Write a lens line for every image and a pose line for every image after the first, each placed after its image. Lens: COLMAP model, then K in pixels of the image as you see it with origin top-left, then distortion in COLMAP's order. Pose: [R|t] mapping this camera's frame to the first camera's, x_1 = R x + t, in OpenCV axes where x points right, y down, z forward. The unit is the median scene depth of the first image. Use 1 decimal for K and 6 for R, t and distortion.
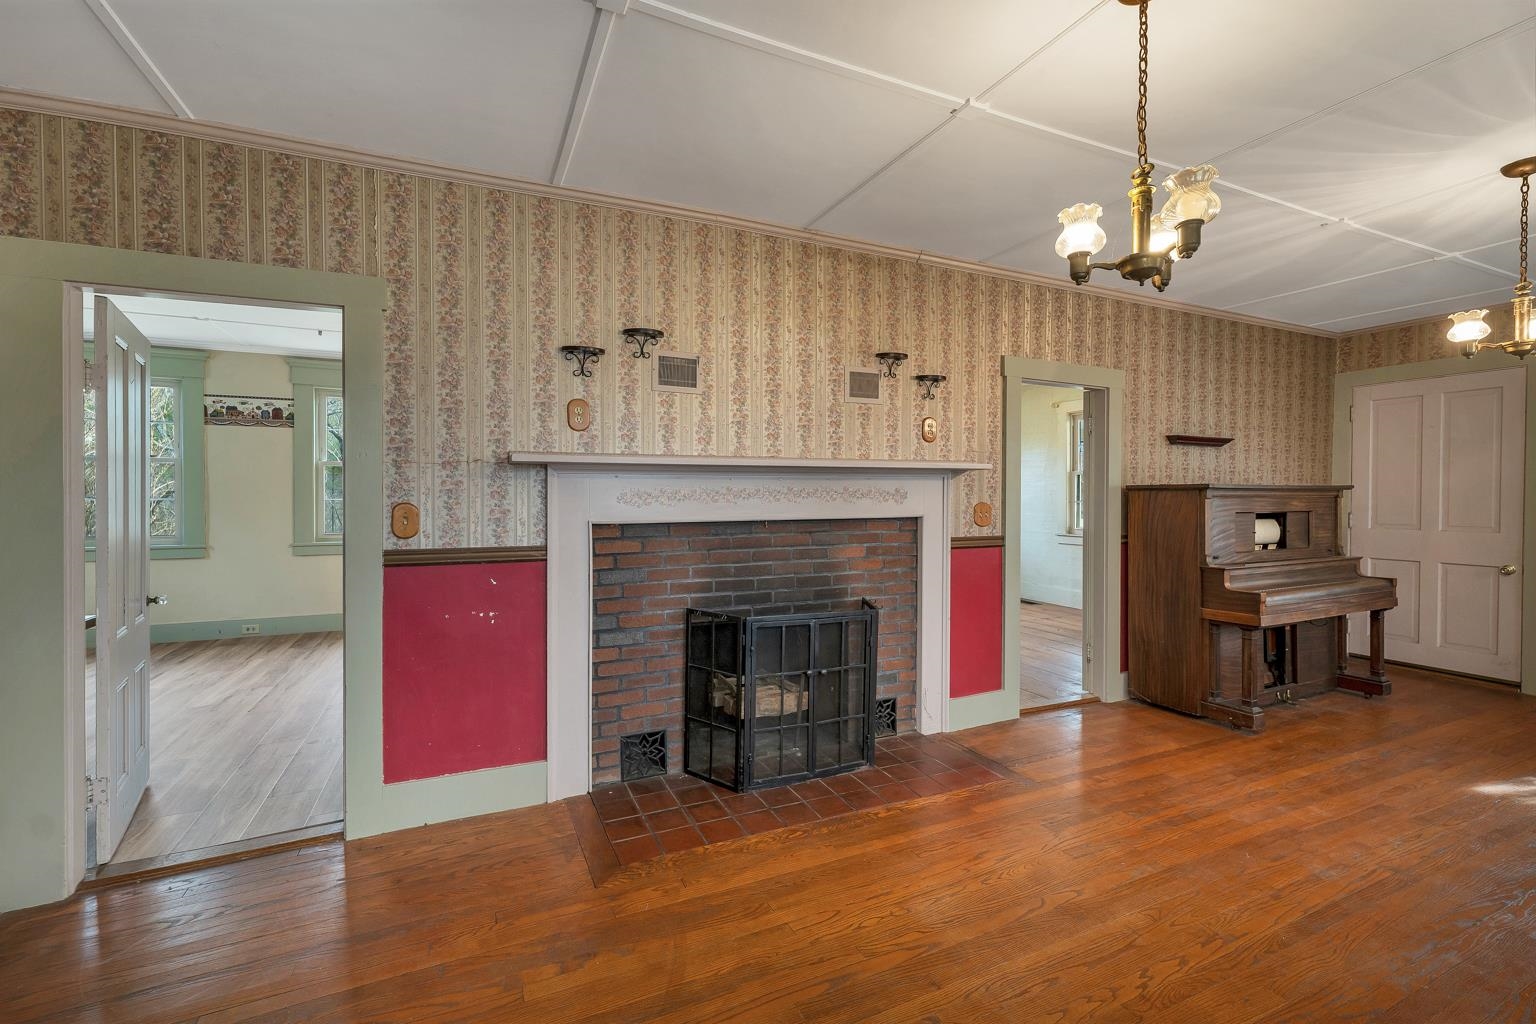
lens RADIAL K [[645.1, 0, 762.1], [0, 645.1, 507.0], [0, 0, 1]] dist [0.001451, 0.000069]
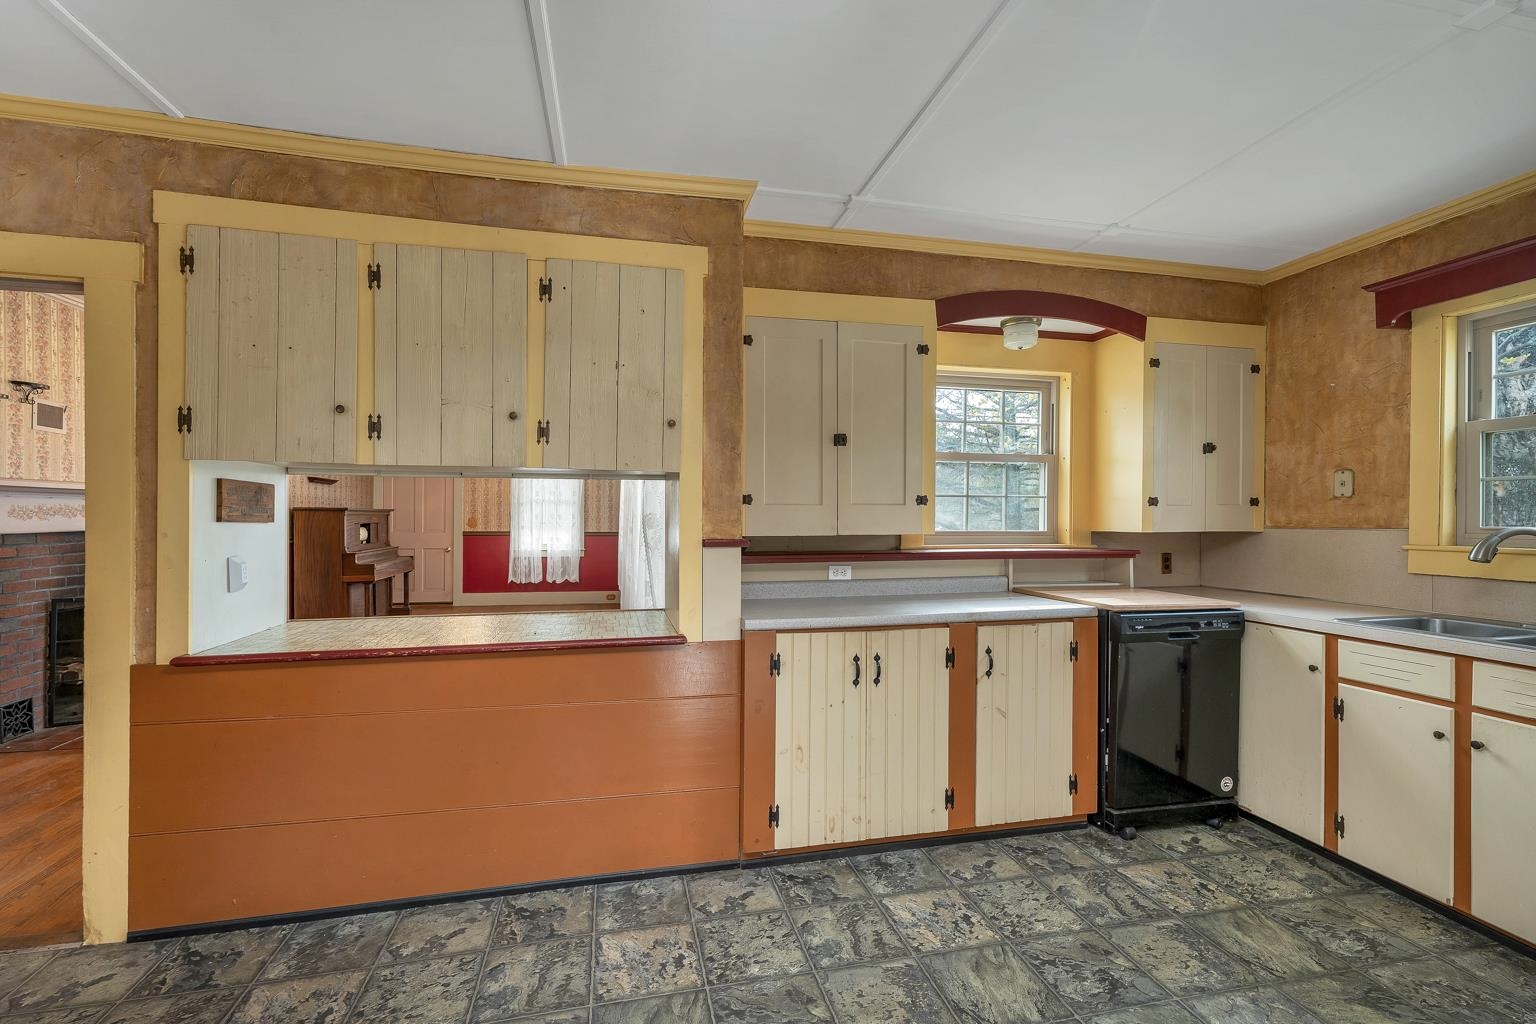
lens RADIAL K [[645.1, 0, 763.3], [0, 645.1, 518.0], [0, 0, 1]] dist [0.001451, 0.000069]
pose [[0.190339, -0.000164, 0.981718, -0.914860], [0.013072, 0.999912, -0.002368, 0.013964], [-0.981631, 0.013284, 0.190325, -0.529195]]
